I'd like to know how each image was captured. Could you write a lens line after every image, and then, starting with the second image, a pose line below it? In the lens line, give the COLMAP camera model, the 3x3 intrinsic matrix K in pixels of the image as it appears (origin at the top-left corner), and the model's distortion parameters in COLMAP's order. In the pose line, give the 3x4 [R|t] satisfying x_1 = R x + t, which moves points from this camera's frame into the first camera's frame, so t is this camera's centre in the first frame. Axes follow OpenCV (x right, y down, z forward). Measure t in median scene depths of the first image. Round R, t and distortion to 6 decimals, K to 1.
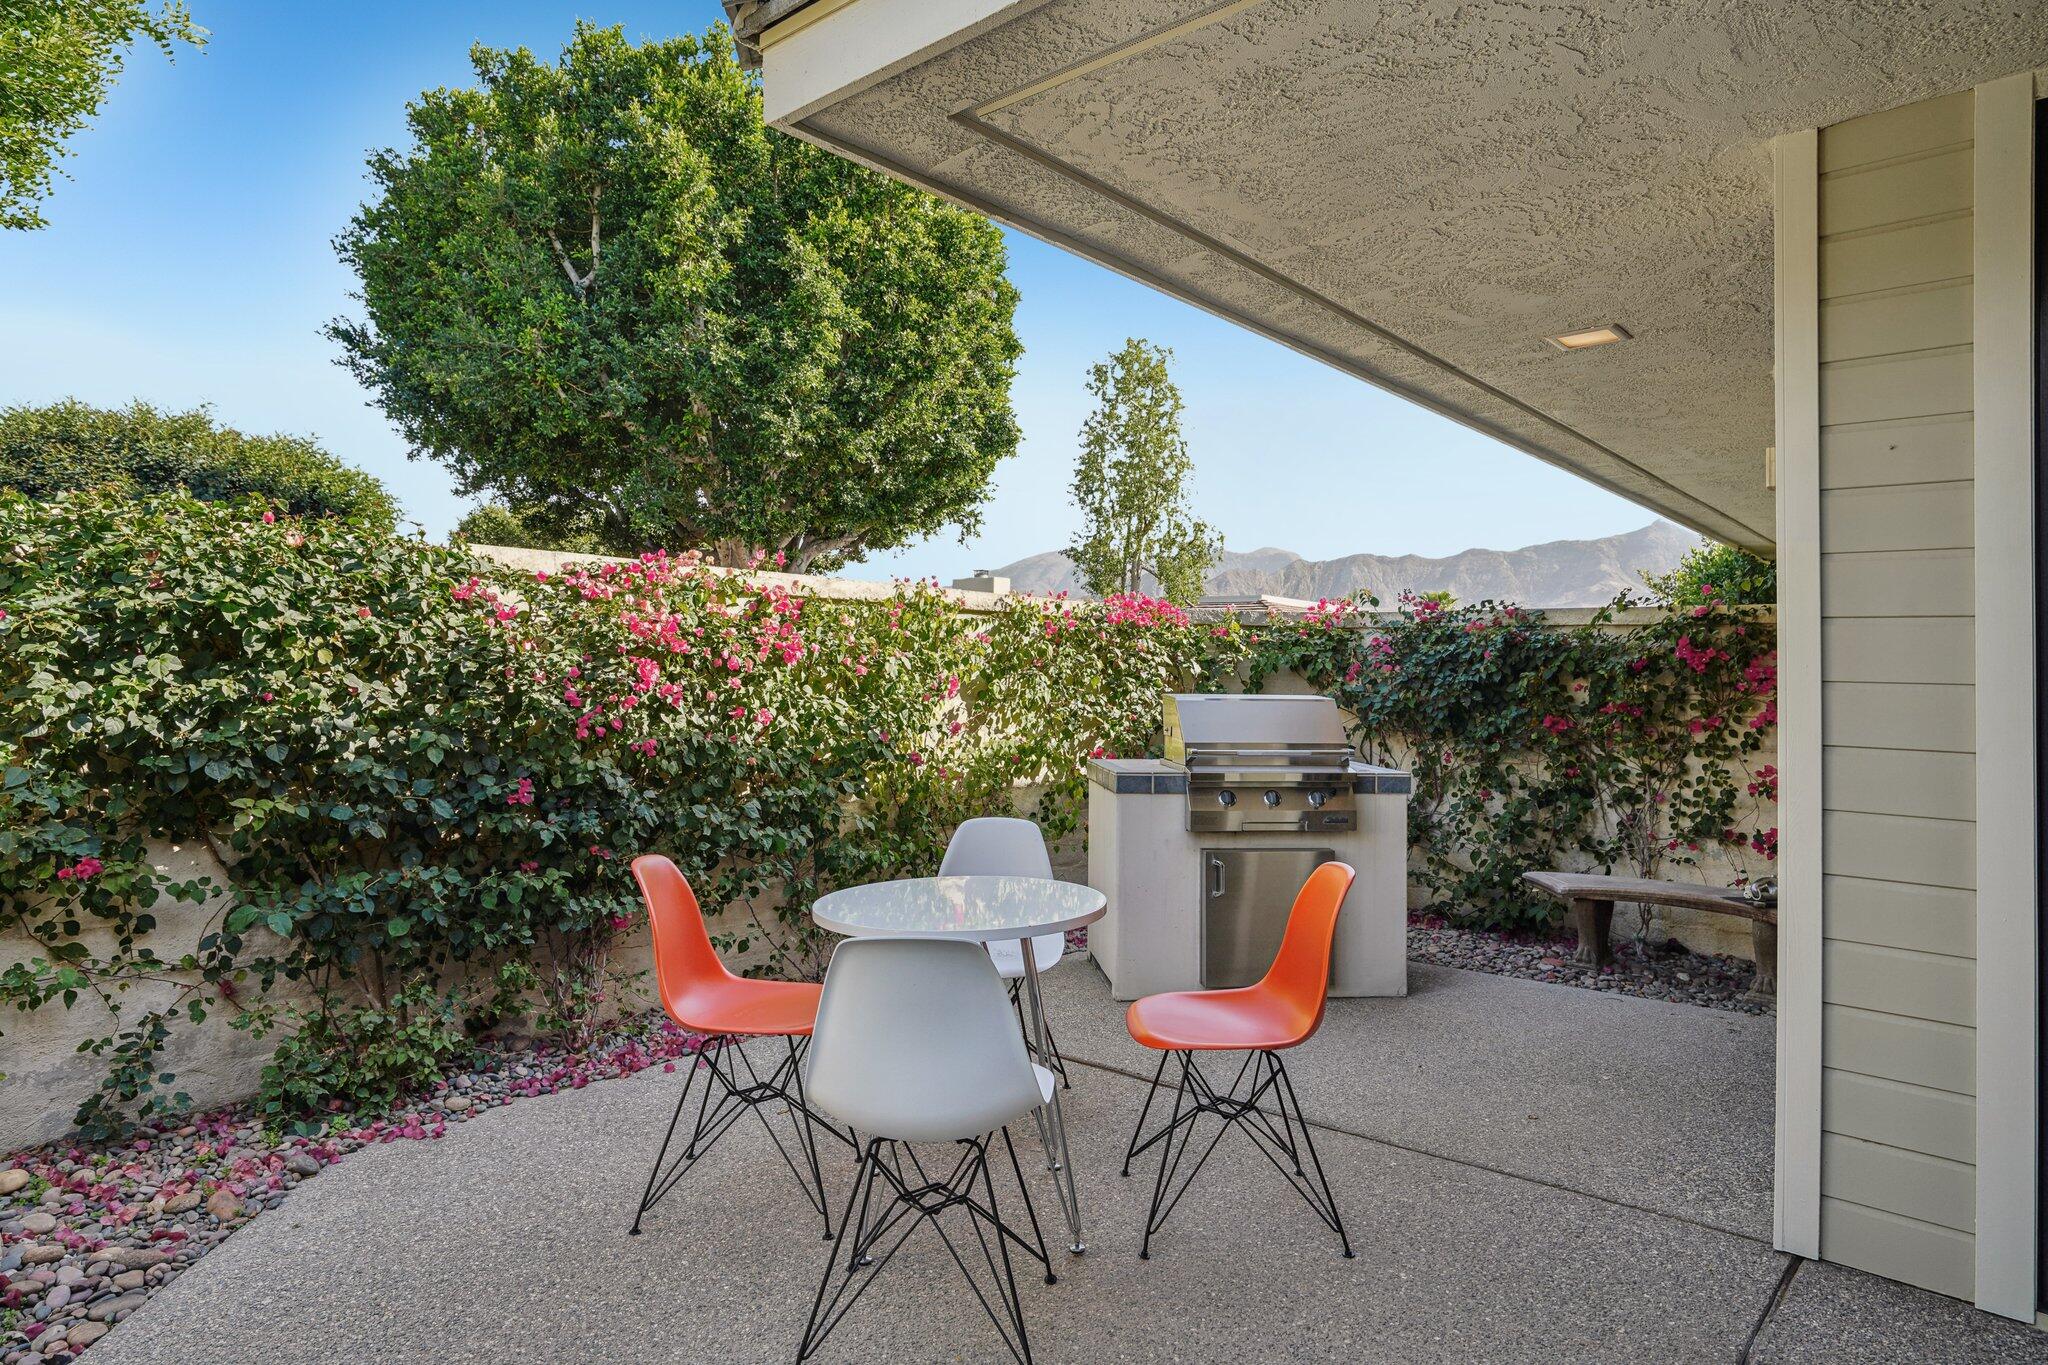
lens RADIAL K [[1189.6, 0, 1002.2], [0, 1189.6, 648.2], [0, 0, 1]] dist [-0.045758, 0.040902]
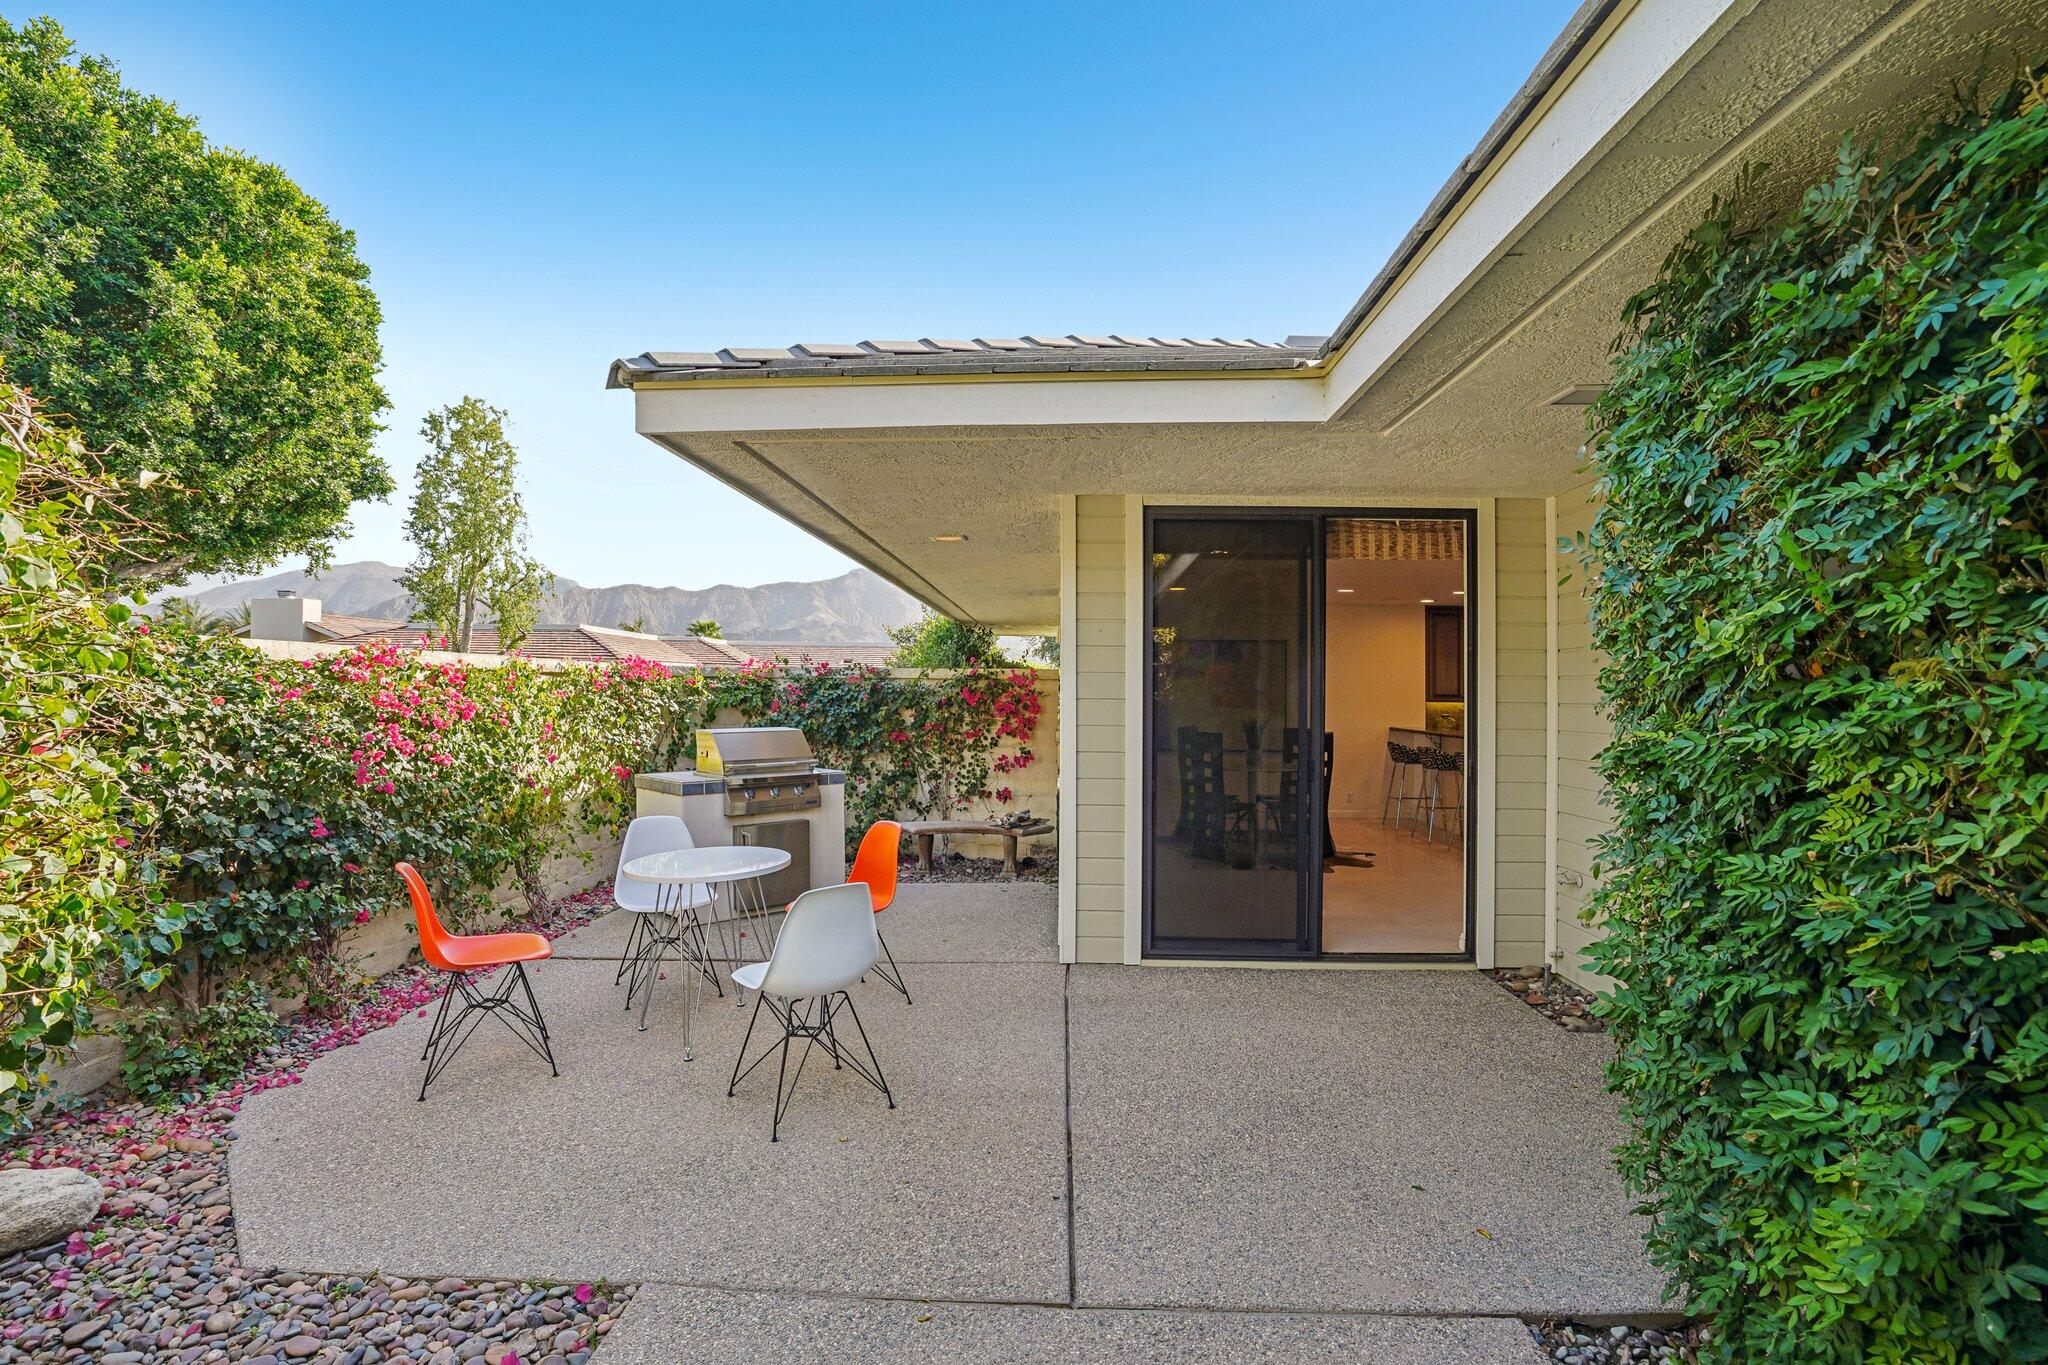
lens RADIAL K [[967.8, 0, 1001.2], [0, 967.8, 683.7], [0, 0, 1]] dist [-0.059802, 0.026634]
pose [[0.788267, -0.008991, 0.615267, -0.243904], [-0.004619, 0.999779, 0.020527, -0.036894], [-0.615316, -0.019023, 0.788051, -0.175338]]
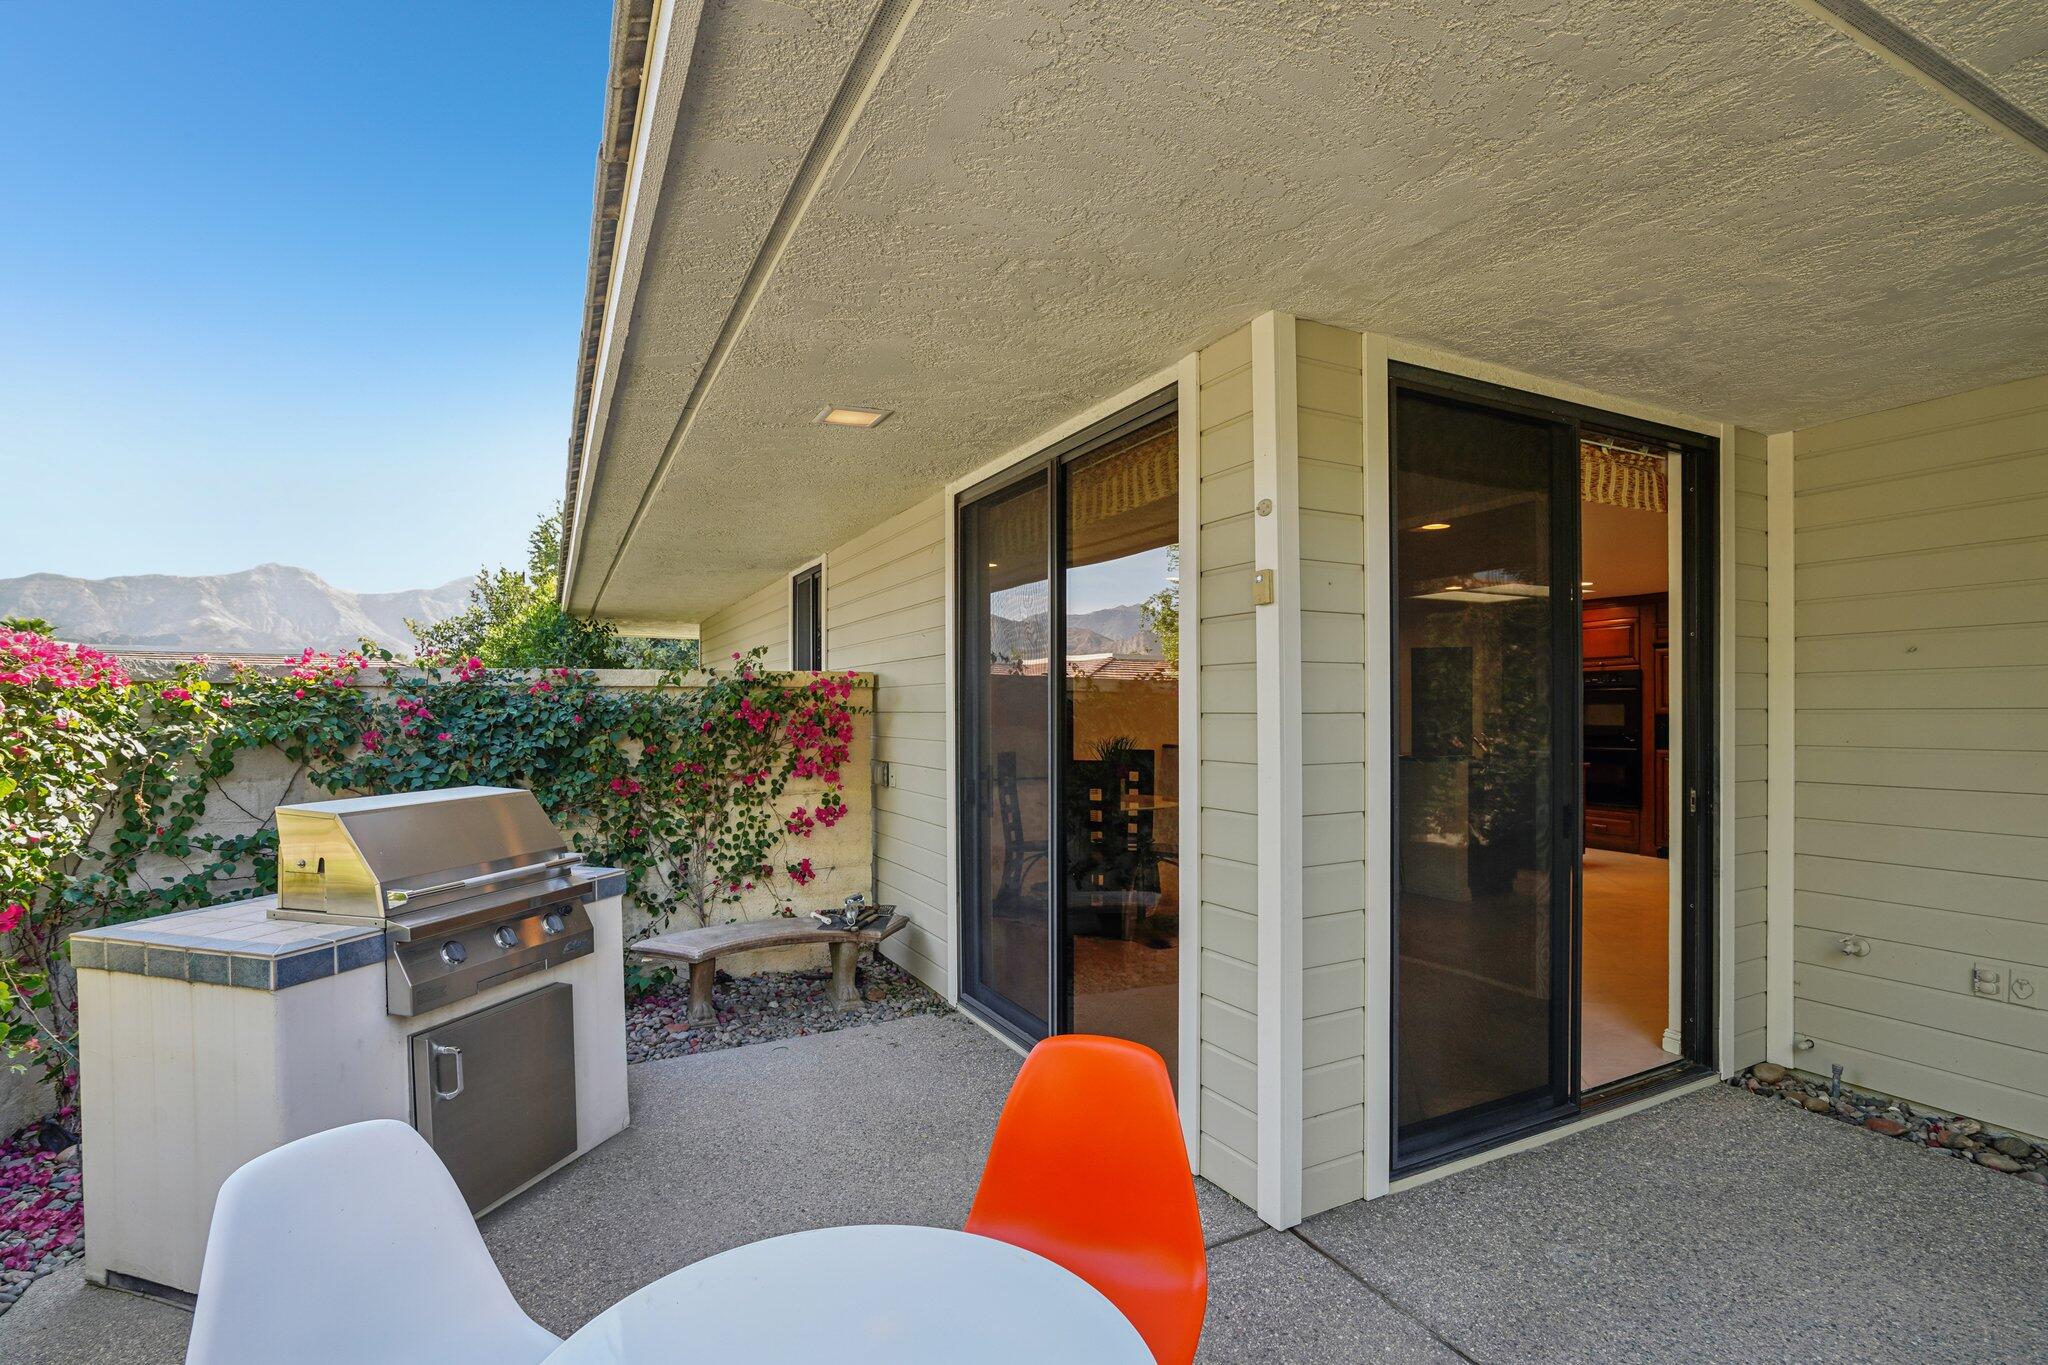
lens RADIAL K [[978.4, 0, 1017.9], [0, 978.4, 702.7], [0, 0, 1]] dist [-0.055240, 0.026579]
pose [[0.382592, -0.016711, 0.923766, -0.137981], [-0.004582, 0.999790, 0.019984, -0.021150], [-0.923906, -0.011878, 0.382435, 0.334809]]
